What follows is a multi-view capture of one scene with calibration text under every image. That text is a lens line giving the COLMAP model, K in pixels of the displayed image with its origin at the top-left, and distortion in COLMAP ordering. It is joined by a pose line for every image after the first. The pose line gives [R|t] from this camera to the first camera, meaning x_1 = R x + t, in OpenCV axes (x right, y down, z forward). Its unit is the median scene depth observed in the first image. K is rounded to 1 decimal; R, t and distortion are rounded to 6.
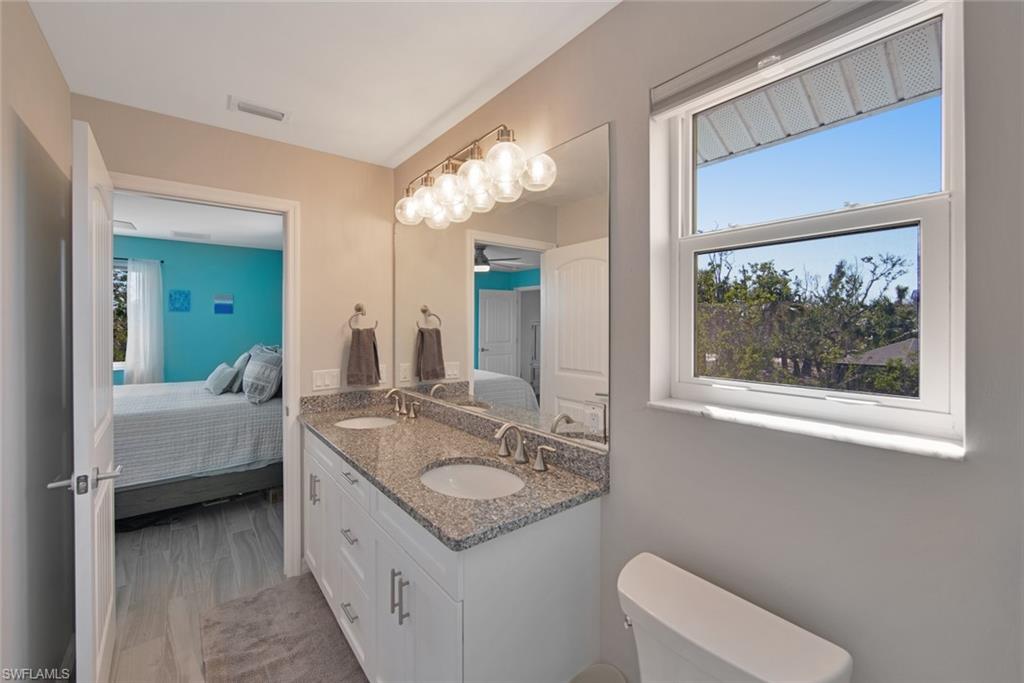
lens RADIAL K [[409.6, 0, 488.5], [0, 409.6, 319.4], [0, 0, 1]] dist [-0.007206, 0.001697]
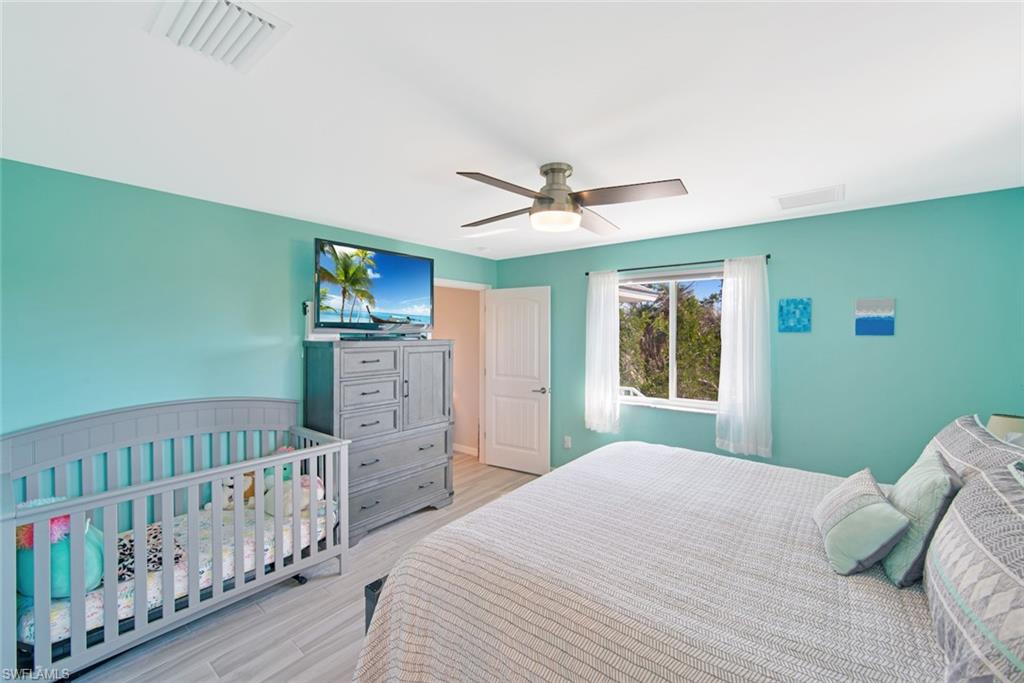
lens RADIAL K [[409.6, 0, 504.5], [0, 409.6, 338.8], [0, 0, 1]] dist [-0.007206, 0.001697]
pose [[0.247016, 0.012528, -0.968931, -0.263636], [-0.000174, 0.999917, 0.012884, -0.017843], [0.969012, -0.003014, 0.246997, 0.420775]]
